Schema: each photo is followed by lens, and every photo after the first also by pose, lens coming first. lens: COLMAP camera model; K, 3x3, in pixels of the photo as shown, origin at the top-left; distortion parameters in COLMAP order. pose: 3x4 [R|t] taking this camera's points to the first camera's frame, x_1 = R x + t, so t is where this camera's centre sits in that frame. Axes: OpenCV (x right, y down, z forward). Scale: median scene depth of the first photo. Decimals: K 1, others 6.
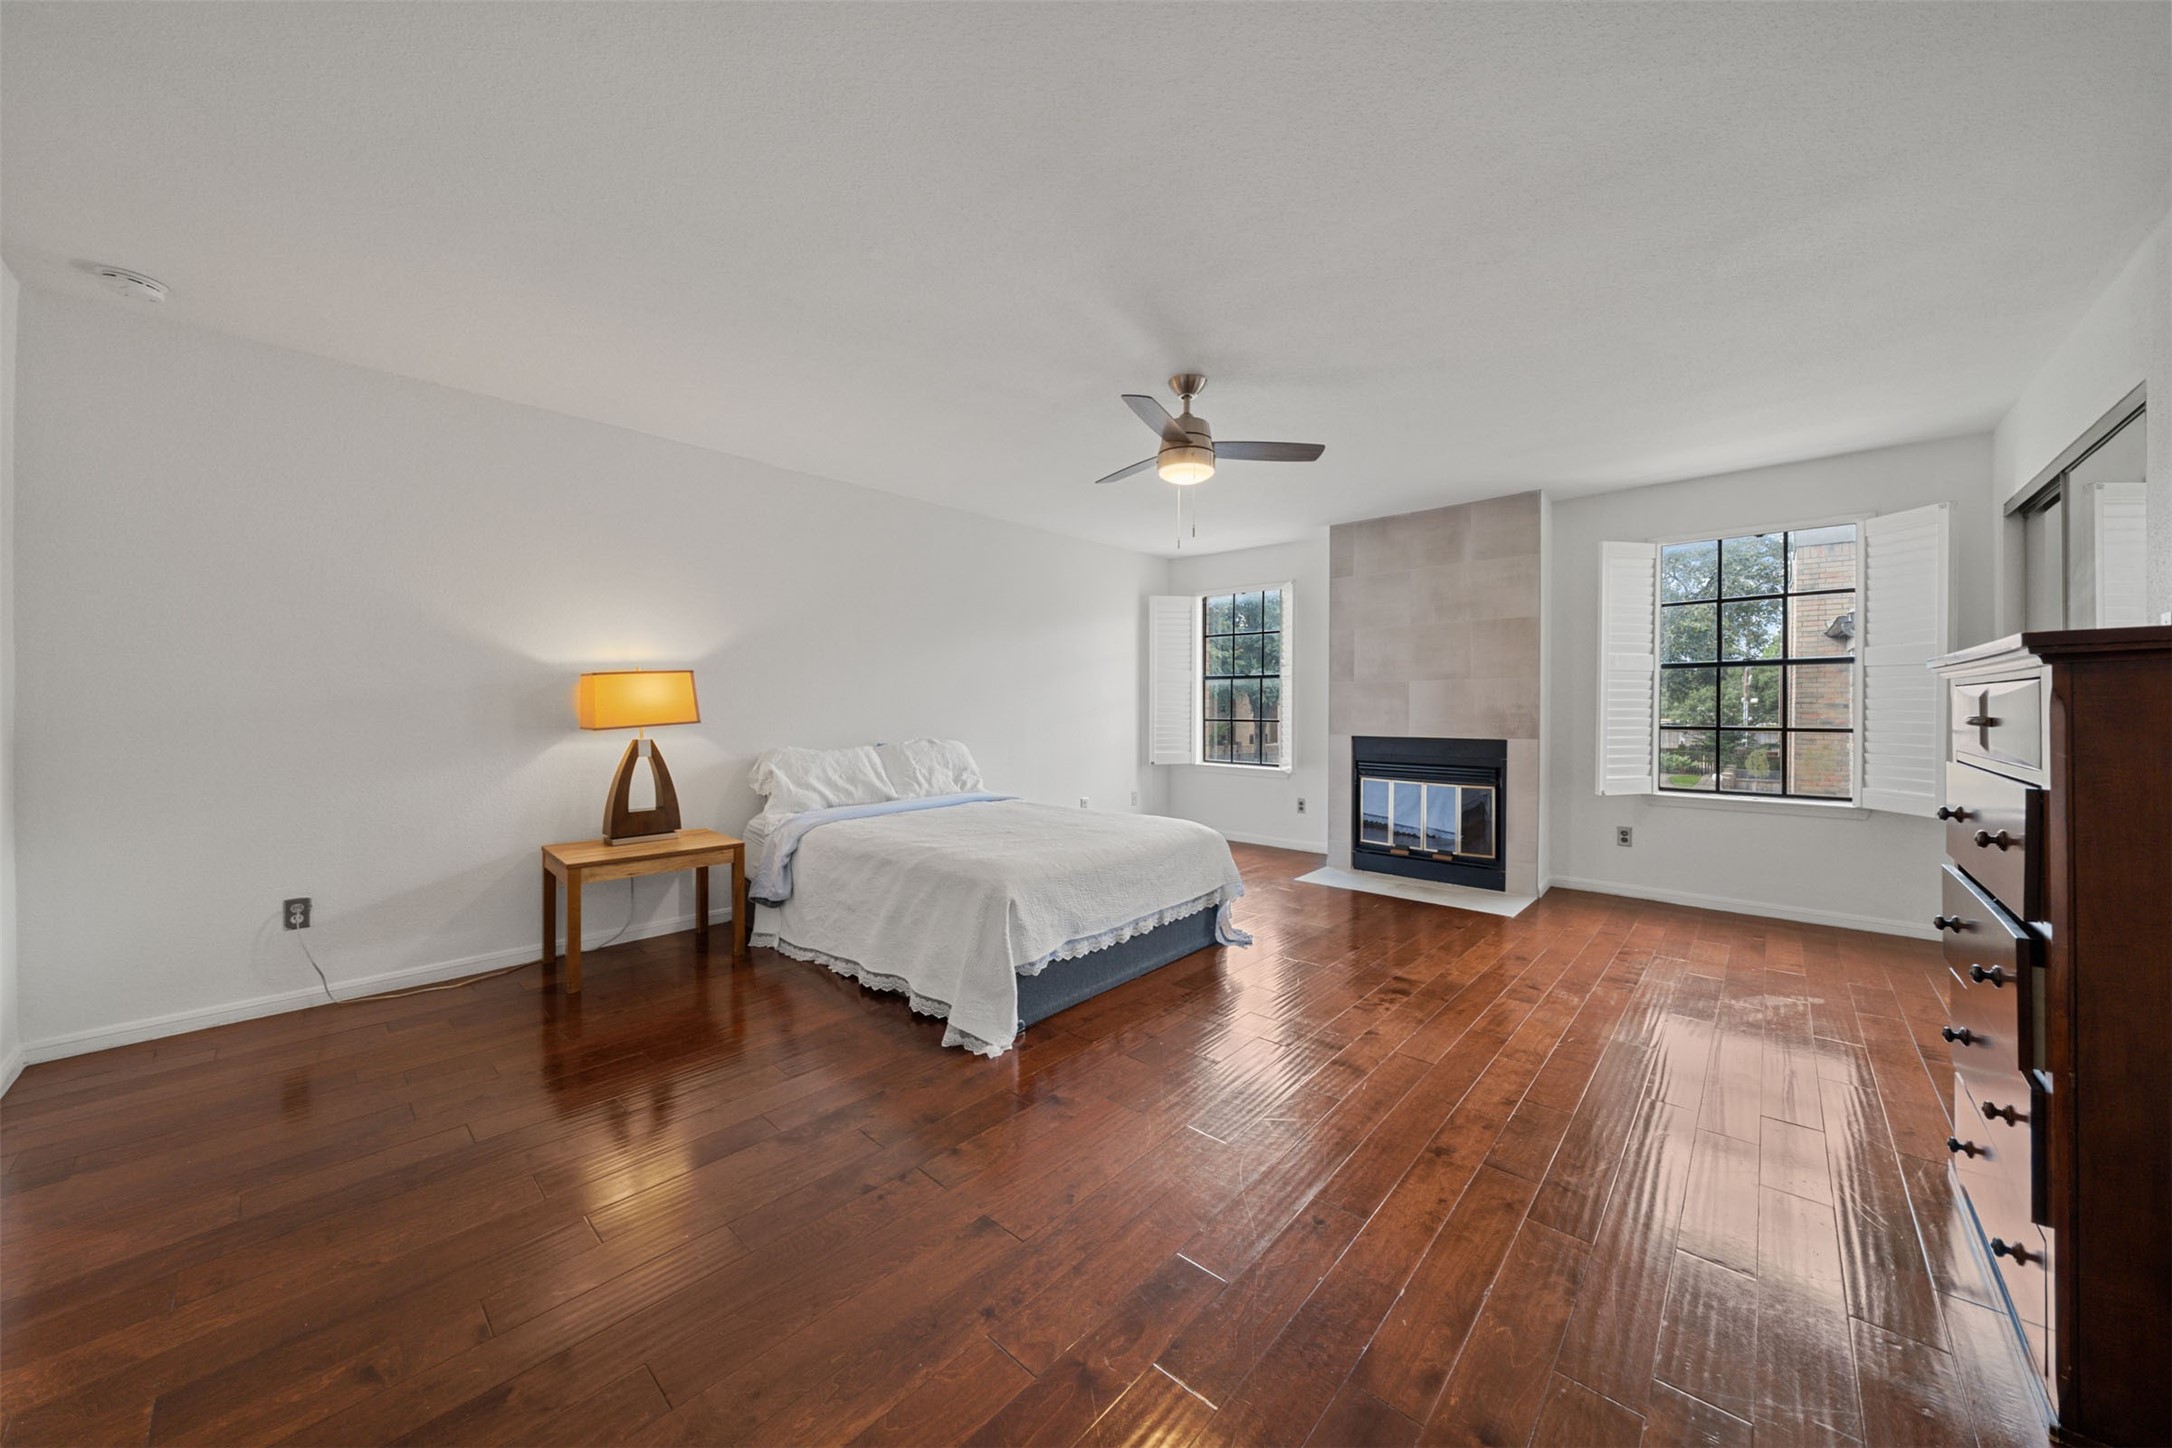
lens RADIAL K [[761.1, 0, 1099.4], [0, 761.1, 710.8], [0, 0, 1]] dist [-0.000841, -0.000005]
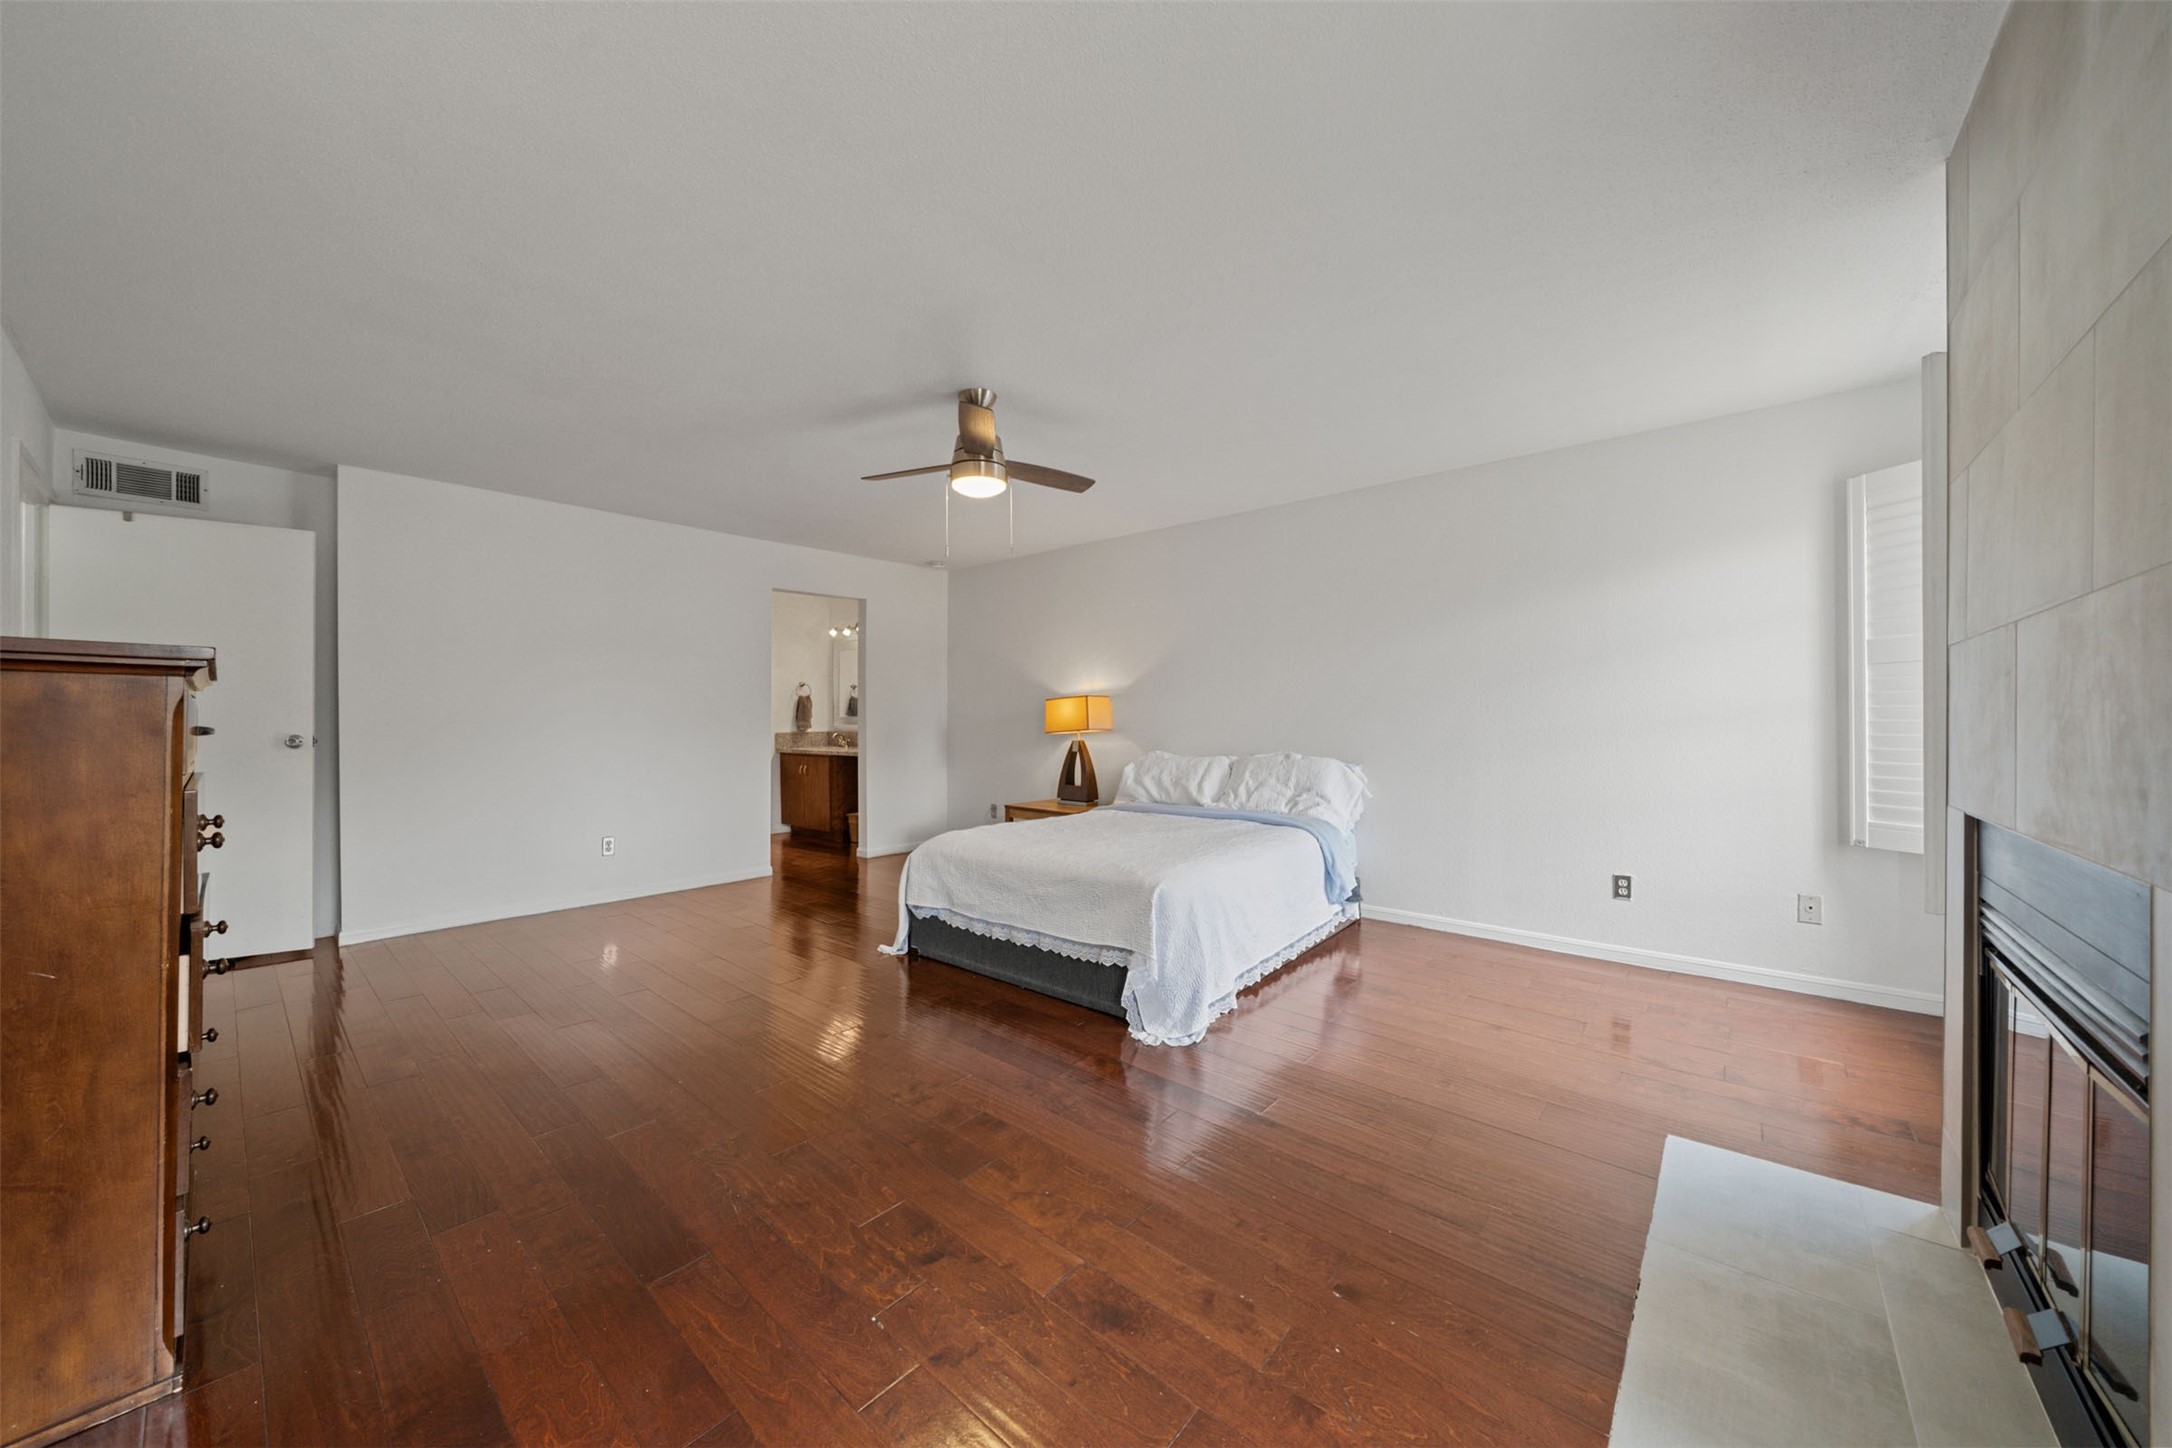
lens RADIAL K [[761.1, 0, 1100.8], [0, 761.1, 717.1], [0, 0, 1]] dist [-0.000841, -0.000005]
pose [[0.028484, 0.002780, -0.999590, 0.945439], [-0.006020, 0.999978, 0.002609, -0.015281], [0.999576, 0.005943, 0.028500, 0.938587]]
